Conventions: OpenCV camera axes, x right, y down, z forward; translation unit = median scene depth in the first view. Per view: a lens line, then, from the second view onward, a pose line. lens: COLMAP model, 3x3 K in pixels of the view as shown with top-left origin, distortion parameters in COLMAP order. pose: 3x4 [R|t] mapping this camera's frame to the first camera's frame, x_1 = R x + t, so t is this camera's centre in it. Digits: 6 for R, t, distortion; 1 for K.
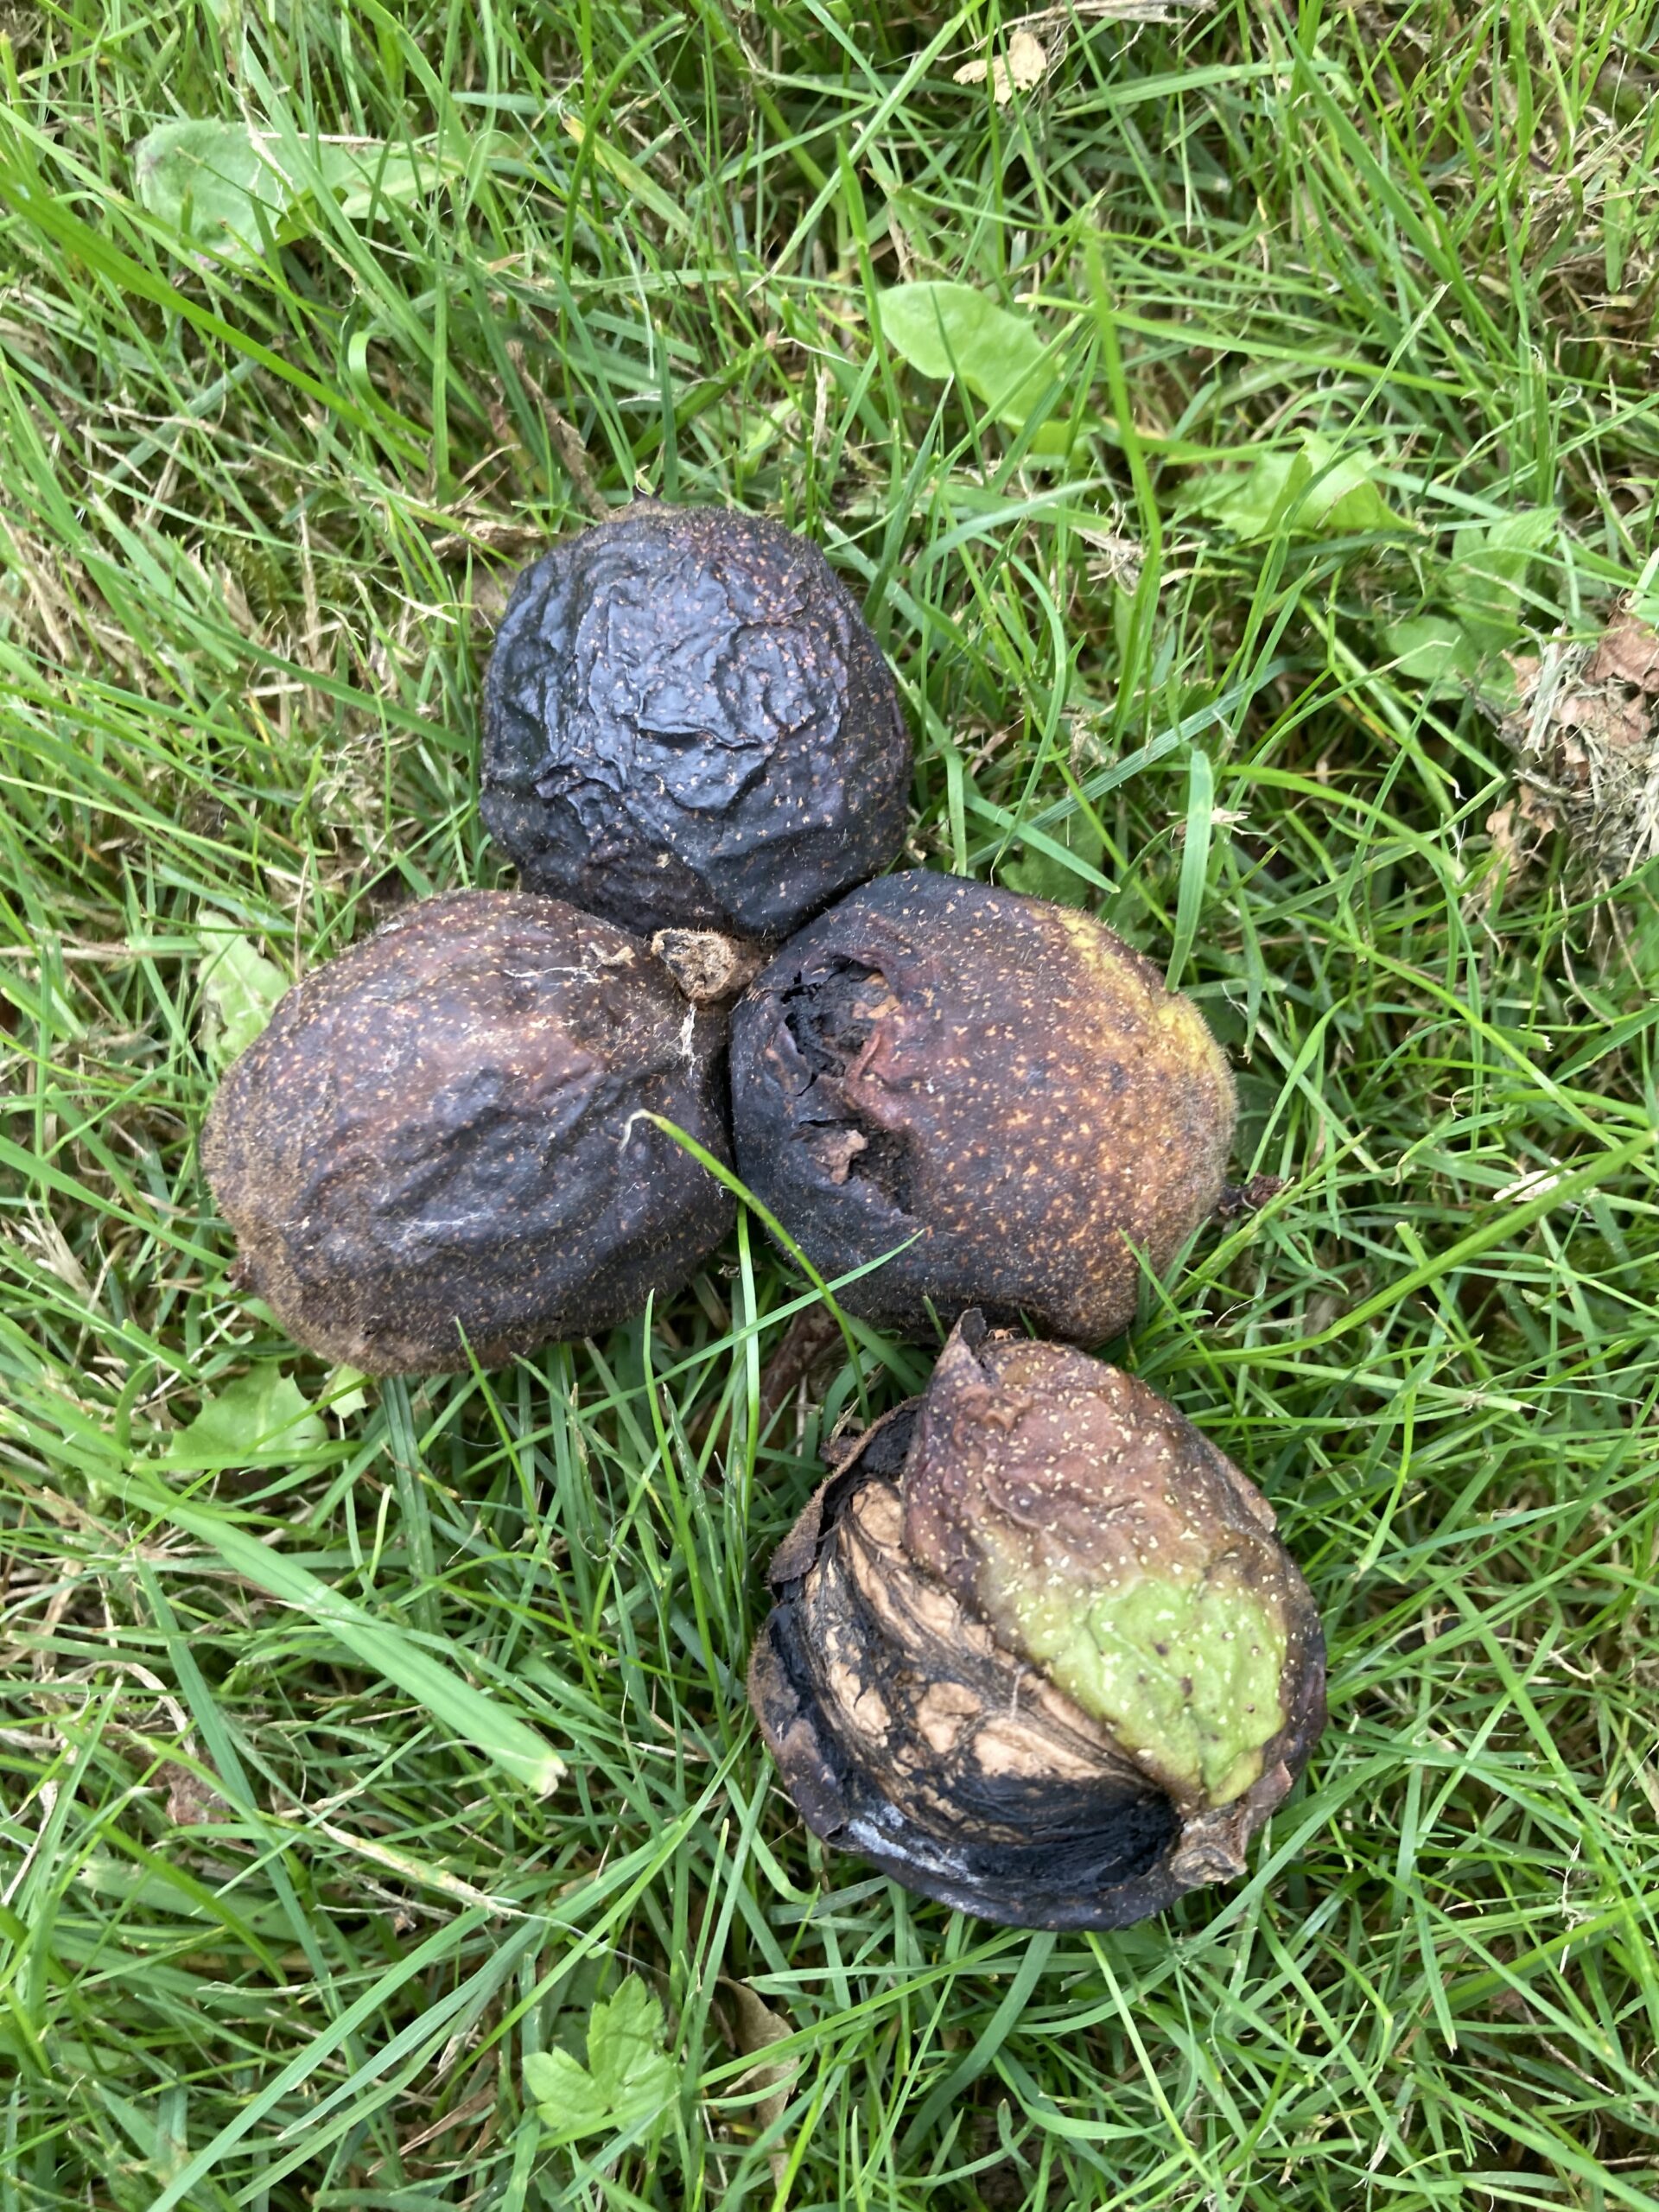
lens RADIAL K [[1734.3, 0, 836.7], [0, 1734.3, 1097.4], [0, 0, 1]] dist [-0.006786, -0.016020]
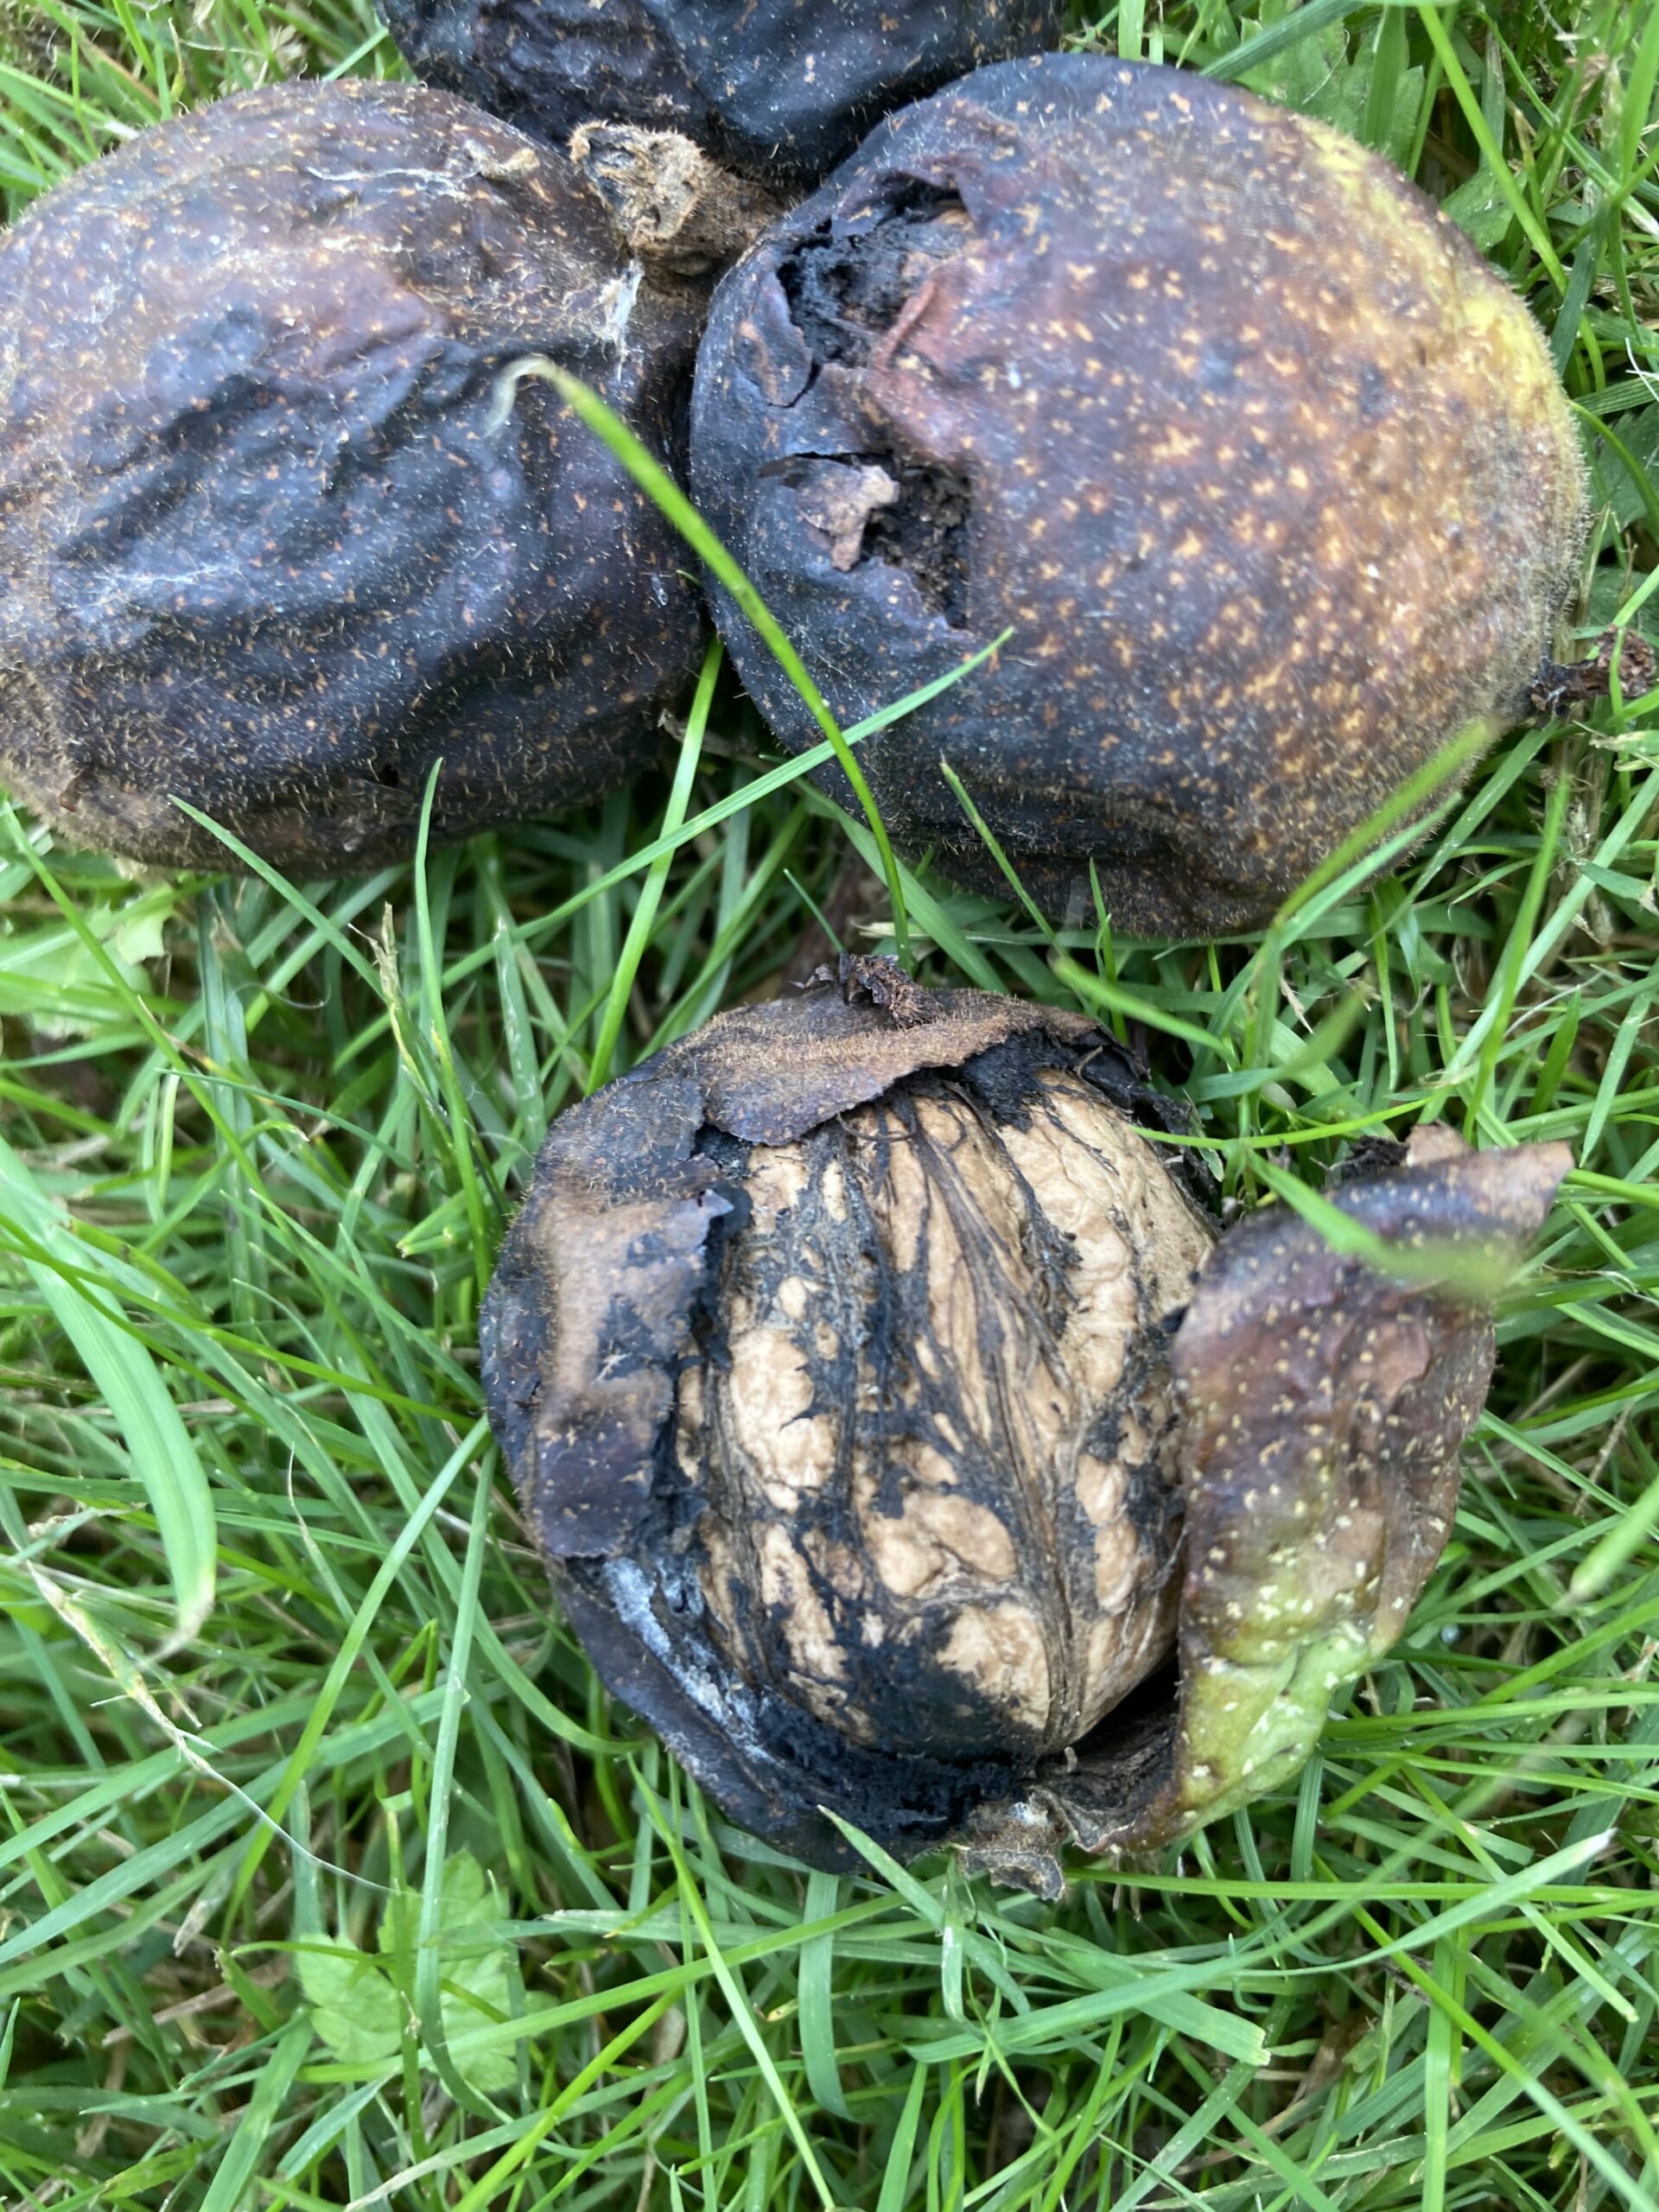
lens RADIAL K [[1734.3, 0, 817.1], [0, 1734.3, 1108.3], [0, 0, 1]] dist [-0.006786, -0.016020]
pose [[0.983576, 0.096237, -0.152697, 0.096736], [-0.073575, 0.986294, 0.147688, 0.142148], [0.164817, -0.134028, 0.977175, 0.424459]]
